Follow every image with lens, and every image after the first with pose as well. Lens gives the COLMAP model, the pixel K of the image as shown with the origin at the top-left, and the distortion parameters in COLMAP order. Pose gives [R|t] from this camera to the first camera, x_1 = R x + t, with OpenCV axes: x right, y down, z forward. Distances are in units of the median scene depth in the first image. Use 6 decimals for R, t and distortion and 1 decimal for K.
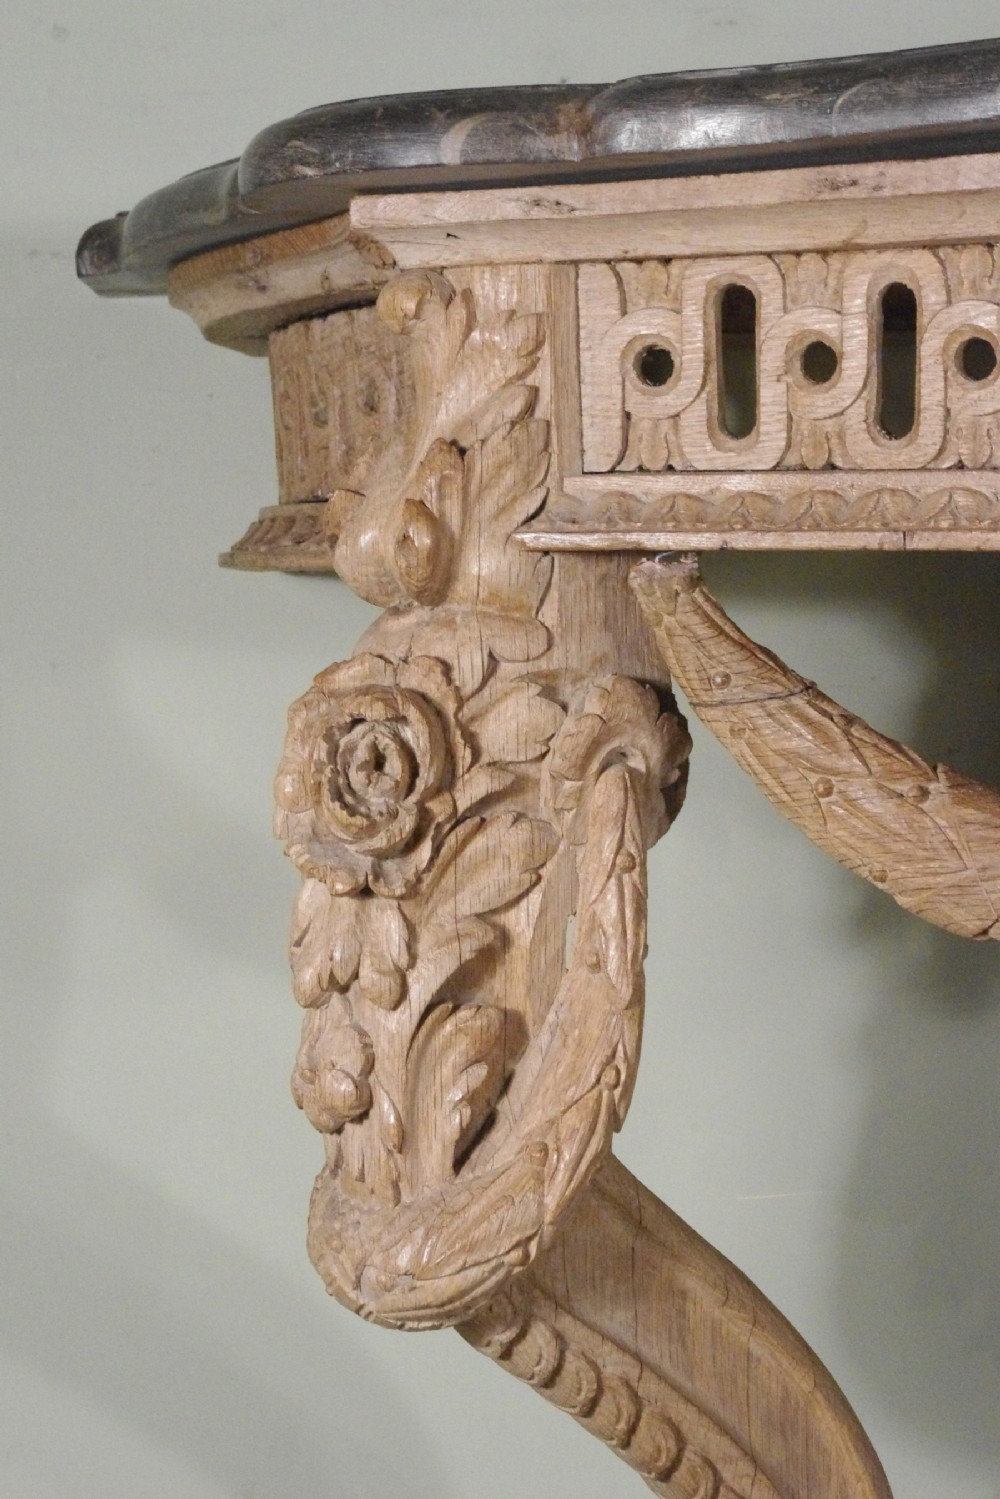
lens RADIAL K [[3261.0, 0, 492.9], [0, 3261.0, 748.4], [0, 0, 1]] dist [0.052193, 0.000000]
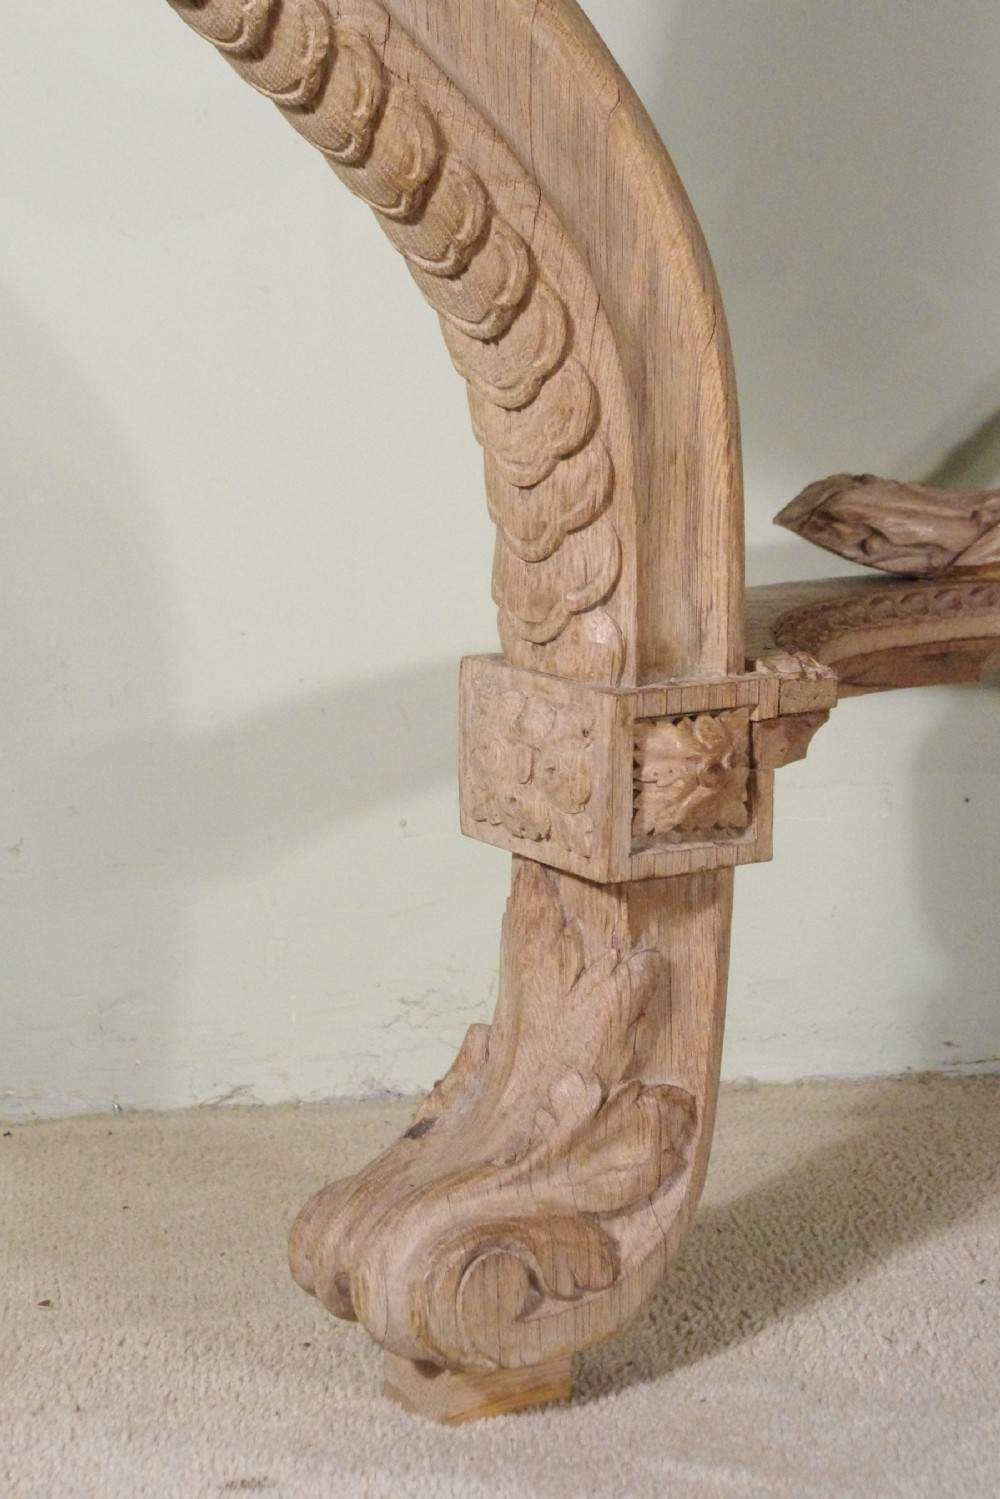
lens RADIAL K [[3261.0, 0, 493.3], [0, 3261.0, 754.3], [0, 0, 1]] dist [0.052193, 0.000000]
pose [[0.997038, 0.003614, 0.076822, 0.013389], [-0.010242, 0.996237, 0.086062, 0.304259], [-0.076222, -0.086594, 0.993324, 0.261882]]
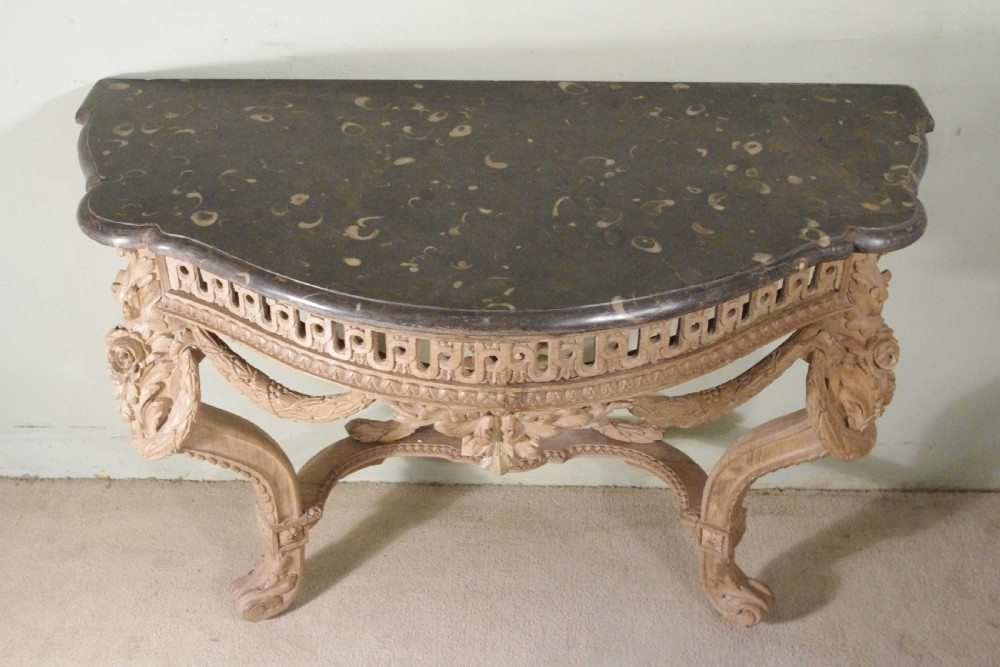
lens RADIAL K [[1336.9, 0, 500.6], [0, 1336.9, 342.3], [0, 0, 1]] dist [-0.013128, 0.000000]
pose [[0.997817, 0.057402, -0.032650, 0.485615], [-0.030920, 0.842962, 0.537084, -0.918016], [0.058353, -0.534902, 0.842896, -0.378039]]
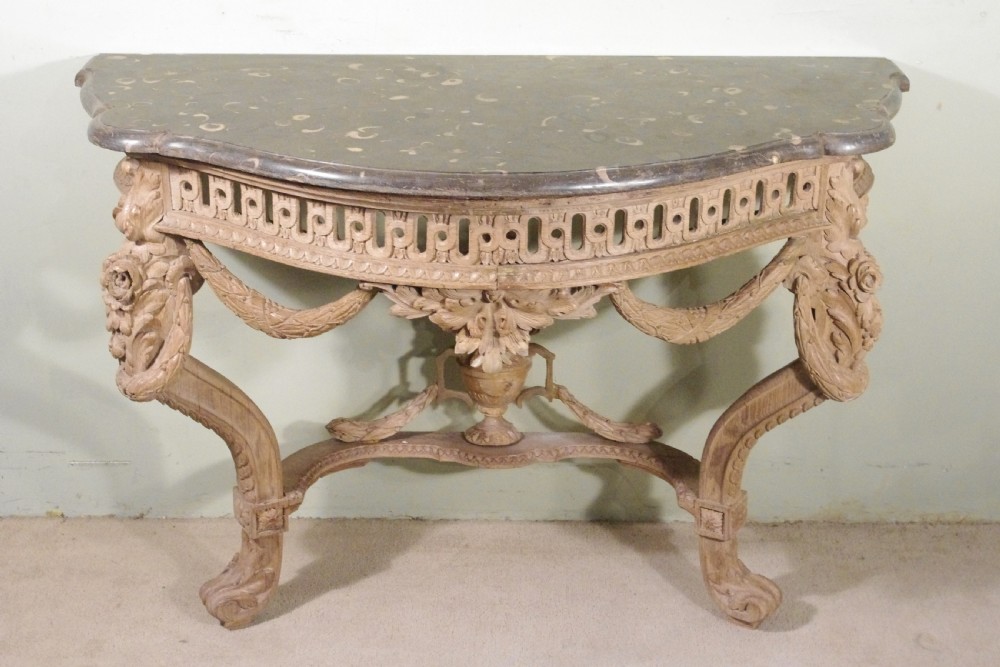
lens RADIAL K [[1790.1, 0, 499.5], [0, 1790.1, 348.9], [0, 0, 1]] dist [0.008240, 0.000000]
pose [[0.998429, 0.047489, -0.029721, 0.514039], [-0.034736, 0.940994, 0.336635, -0.693816], [0.043954, -0.335073, 0.941166, -1.156565]]
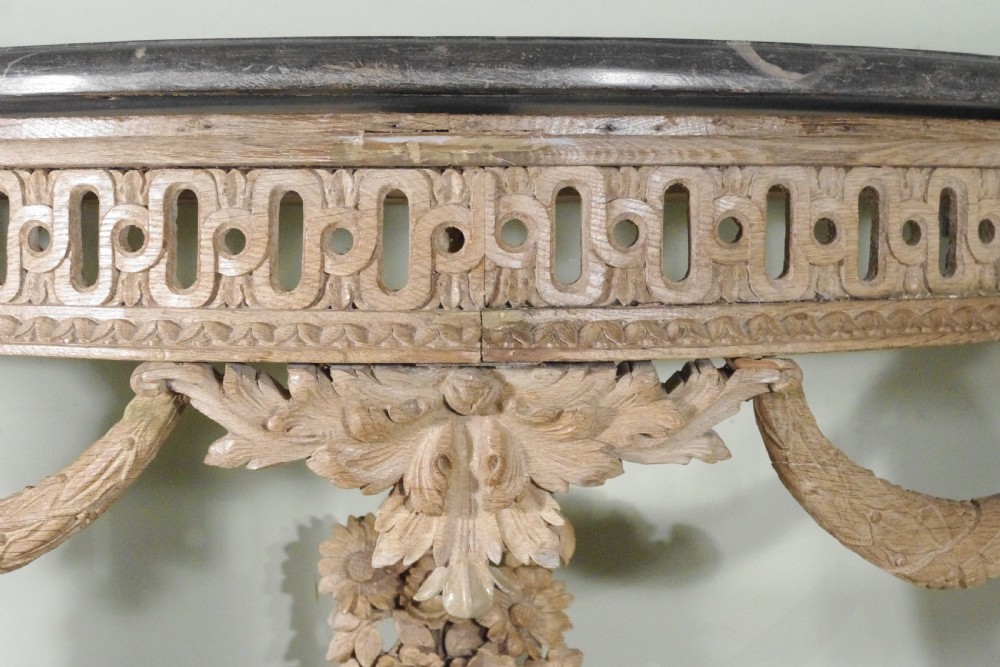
lens RADIAL K [[2265.5, 0, 499.3], [0, 2265.5, 323.9], [0, 0, 1]] dist [0.024890, 0.000000]
pose [[0.999645, 0.026431, -0.003434, 0.456858], [-0.026554, 0.998723, -0.042981, -0.027595], [0.002293, 0.043057, 0.999070, -0.197783]]
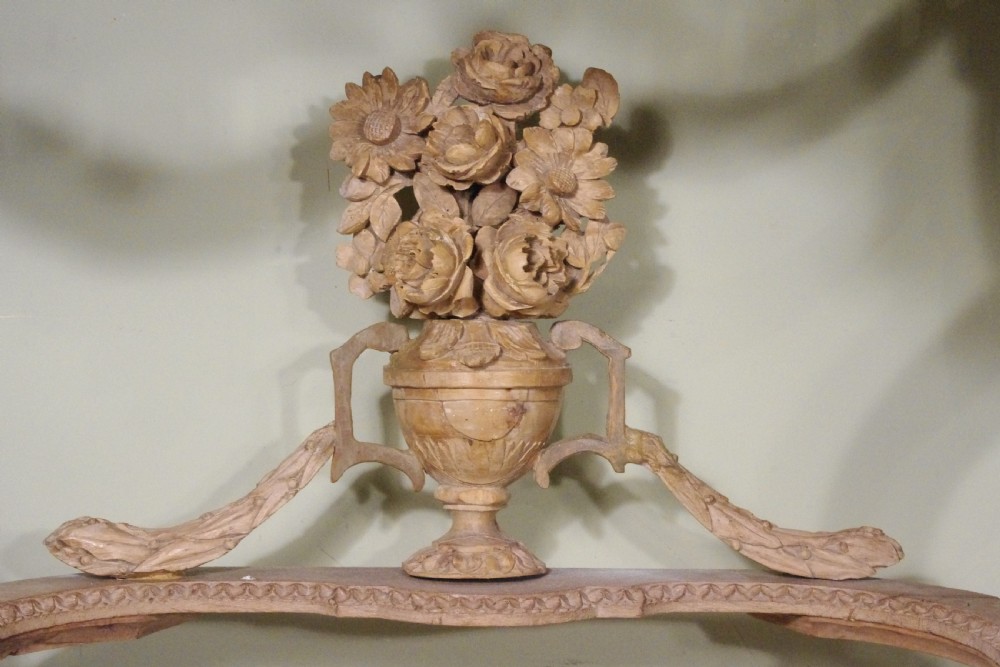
lens RADIAL K [[1692.9, 0, 505.2], [0, 1692.9, 329.3], [0, 0, 1]] dist [0.006086, 0.000000]
pose [[0.999345, 0.035799, 0.005245, 0.438577], [-0.035731, 0.999281, -0.012663, 0.198775], [-0.005695, 0.012467, 0.999906, 0.312640]]
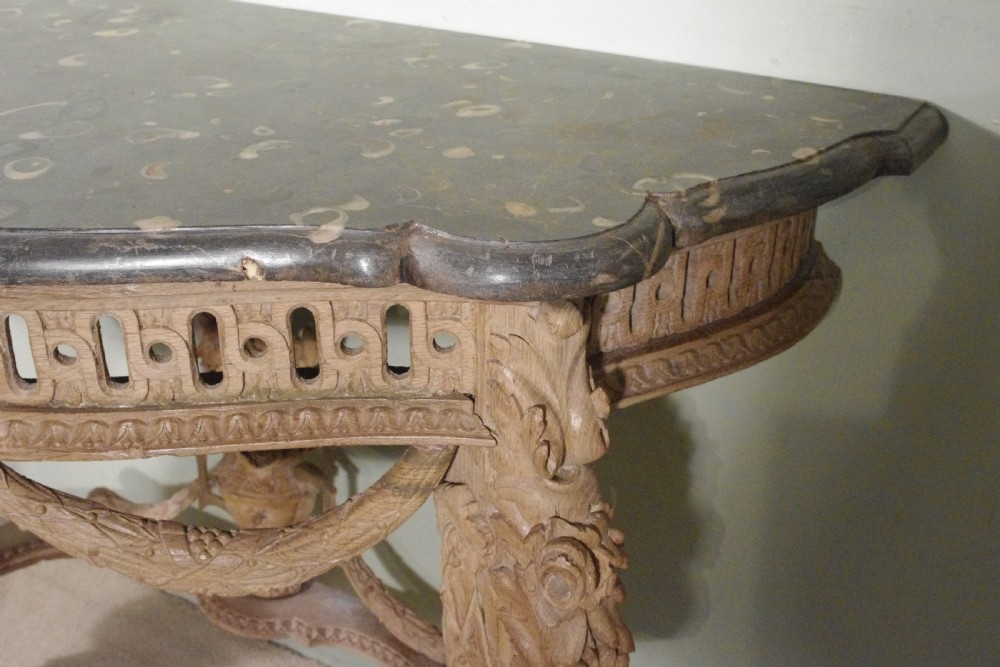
lens RADIAL K [[1255.7, 0, 501.7], [0, 1255.7, 326.1], [0, 0, 1]] dist [-0.050312, 0.000000]
pose [[0.833438, 0.268632, -0.482926, 1.178393], [-0.067015, 0.916578, 0.394200, -0.425124], [0.548534, -0.296178, 0.781914, 0.521147]]
